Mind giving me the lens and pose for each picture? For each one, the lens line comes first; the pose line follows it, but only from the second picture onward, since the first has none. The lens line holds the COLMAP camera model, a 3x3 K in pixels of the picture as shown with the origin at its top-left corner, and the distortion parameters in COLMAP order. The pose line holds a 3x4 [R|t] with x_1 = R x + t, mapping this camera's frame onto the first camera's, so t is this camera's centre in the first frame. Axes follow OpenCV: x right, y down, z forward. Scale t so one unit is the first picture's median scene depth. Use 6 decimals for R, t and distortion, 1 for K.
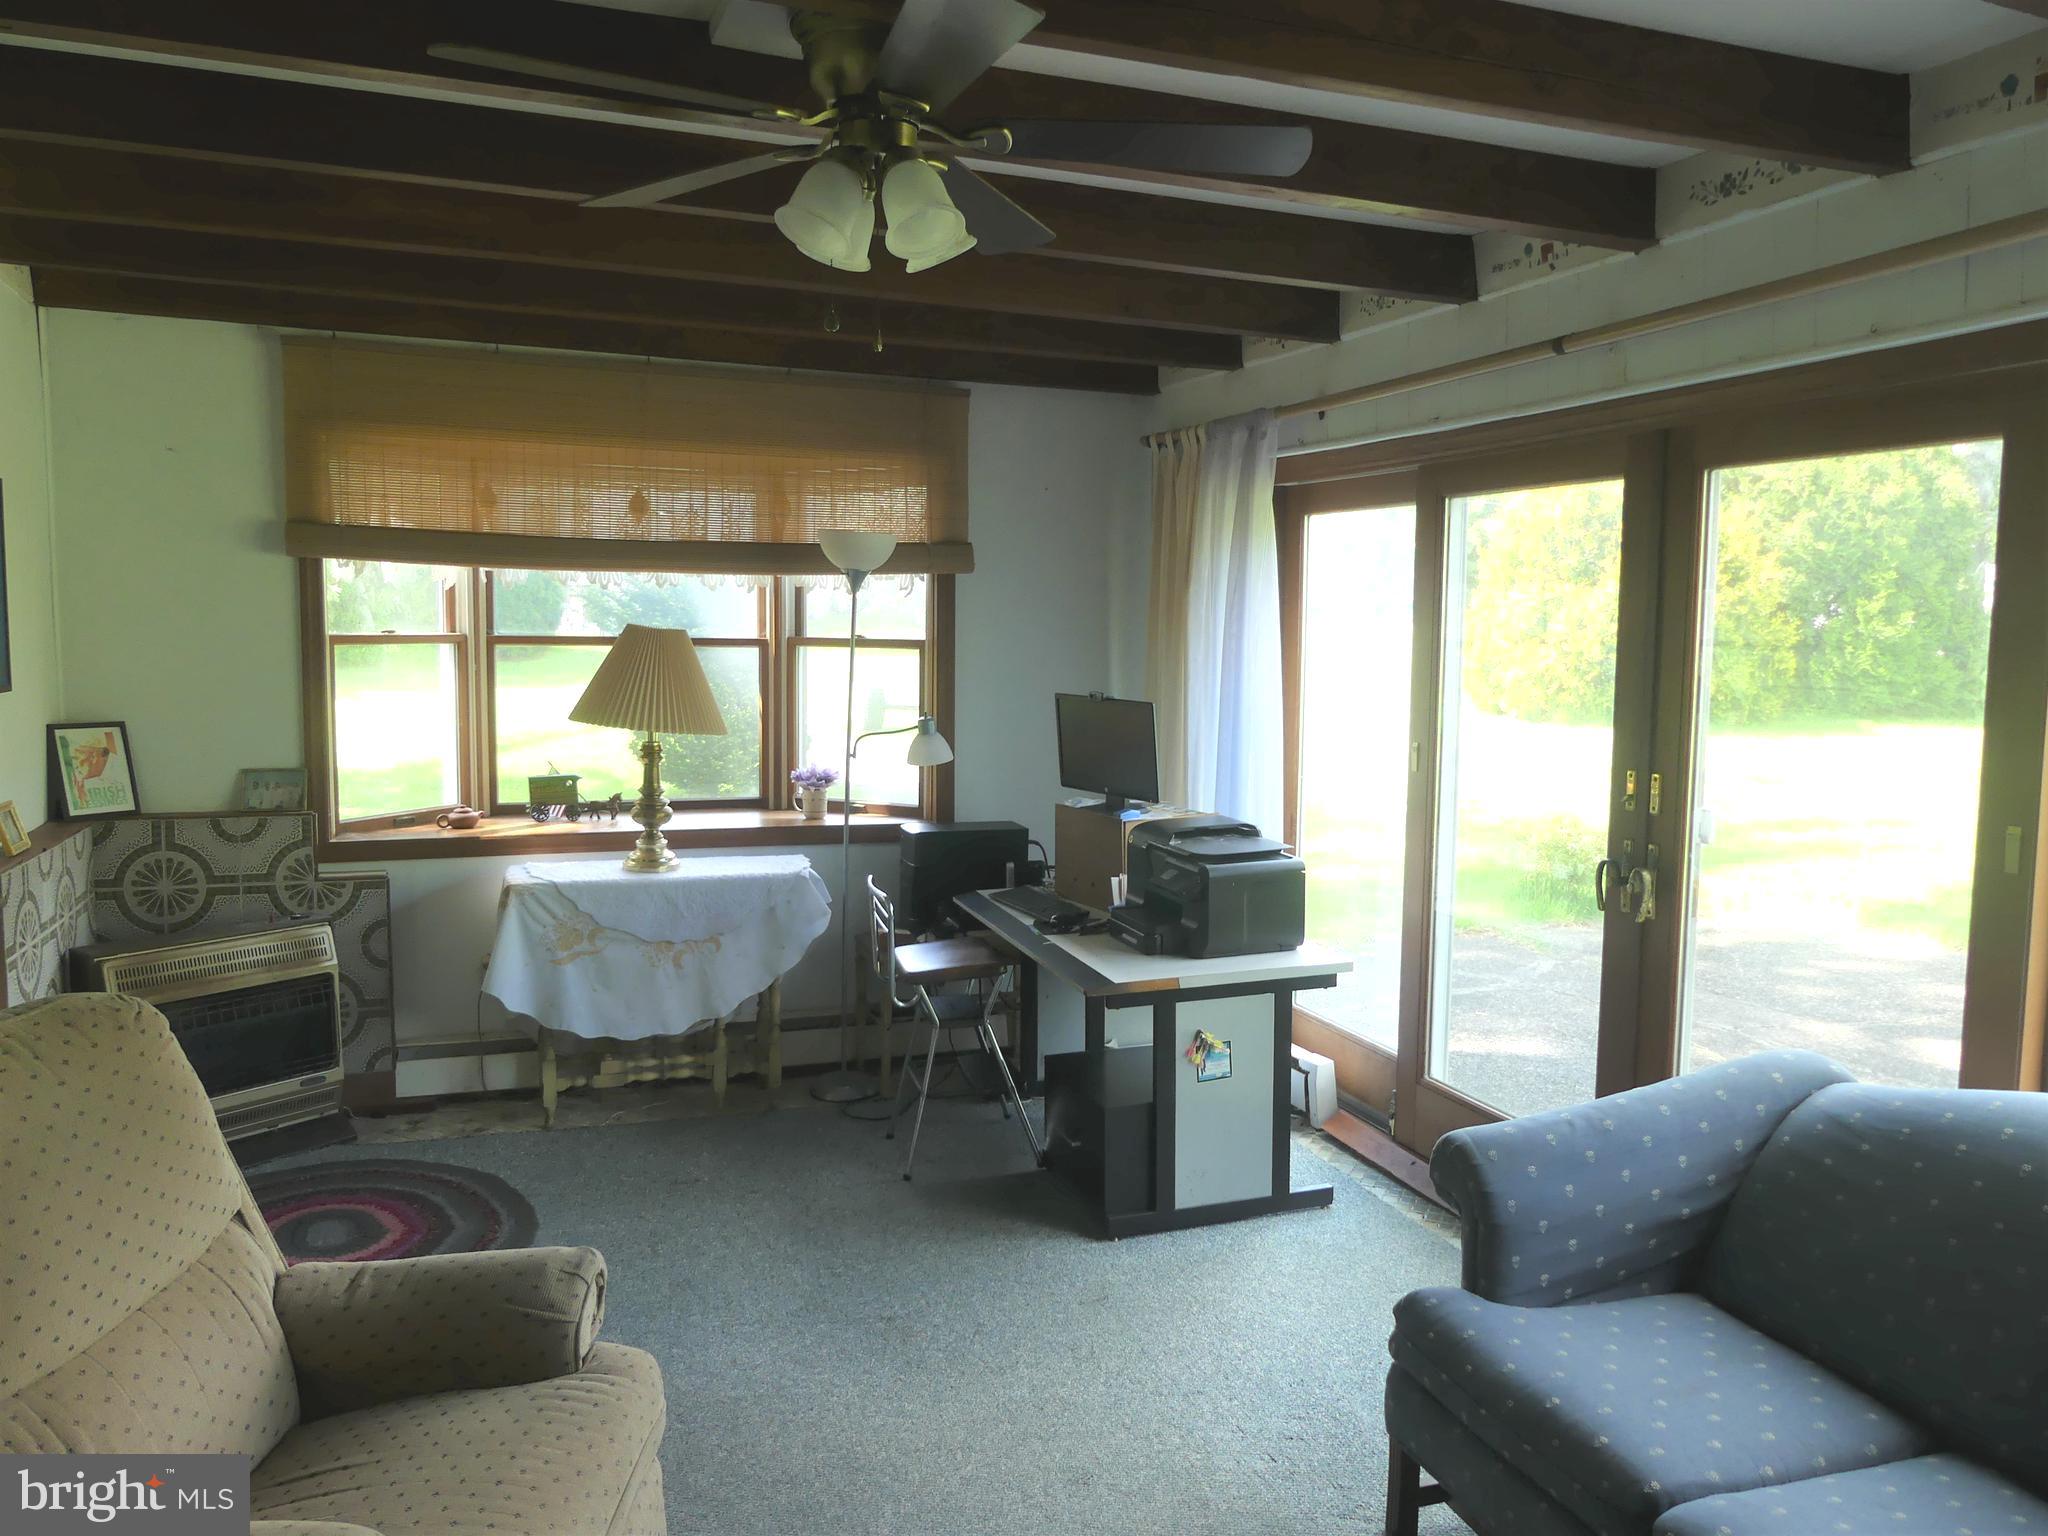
lens RADIAL K [[1586.9, 0, 1024.0], [0, 1586.9, 768.0], [0, 0, 1]] dist [-0.002094, 0.004723]
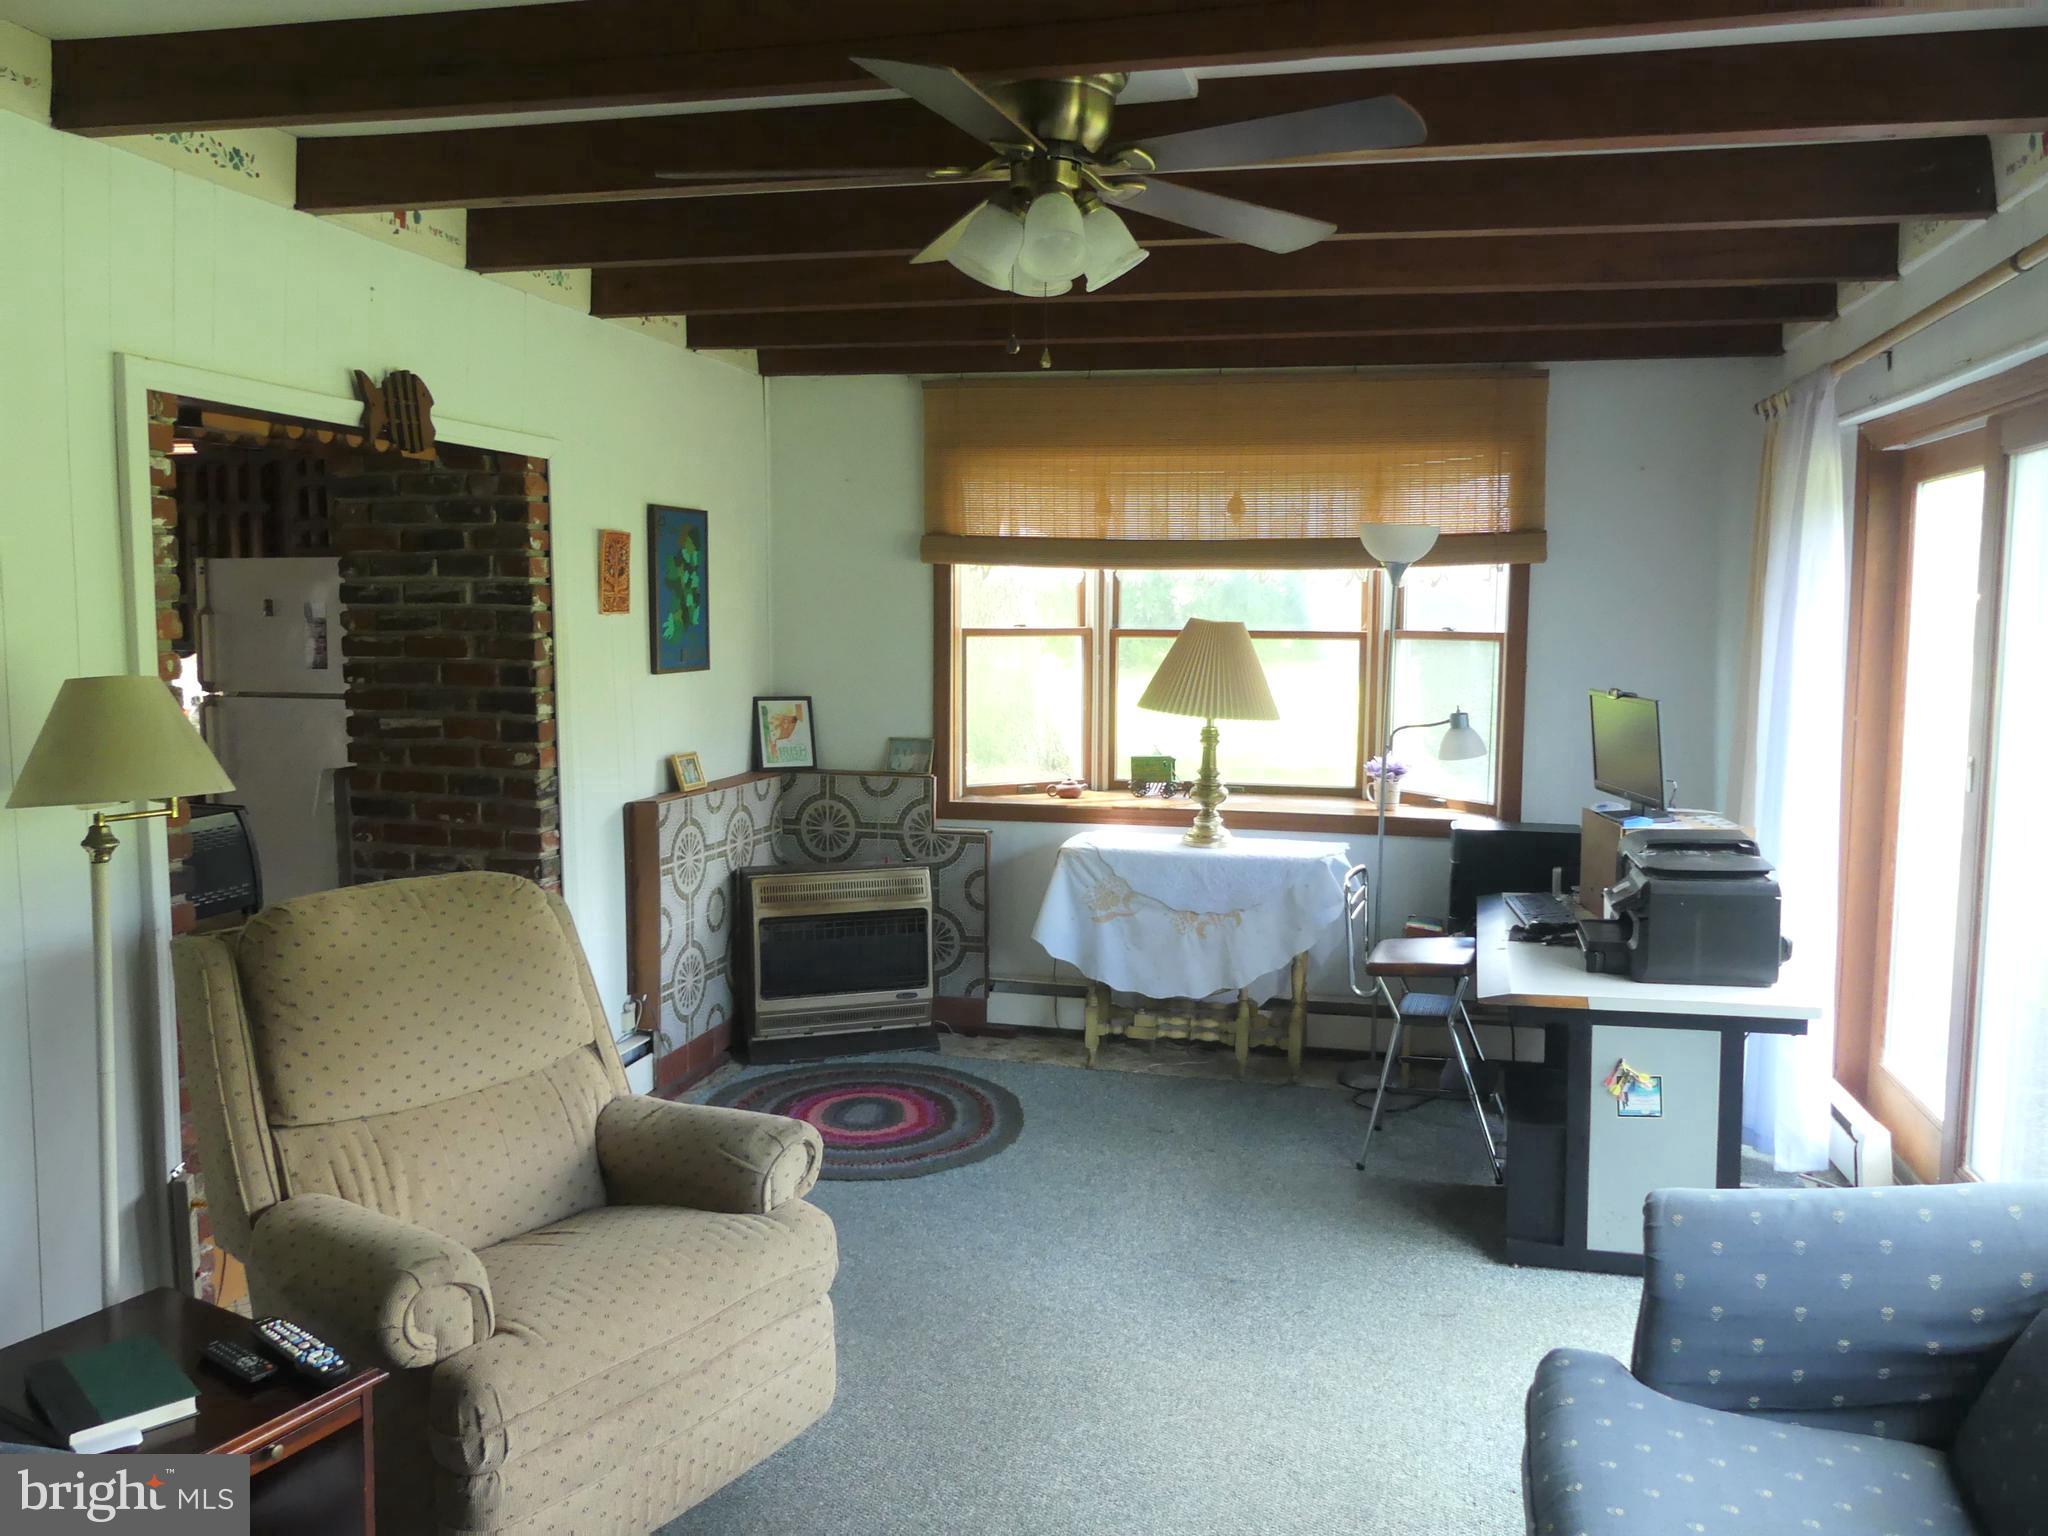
lens RADIAL K [[1580.3, 0, 1024.0], [0, 1580.3, 768.0], [0, 0, 1]] dist [-0.027765, 0.099946]
pose [[0.825141, 0.047805, -0.562900, 0.280019], [-0.046526, 0.998779, 0.016621, -0.000901], [0.563007, 0.012474, 0.826358, 0.046761]]
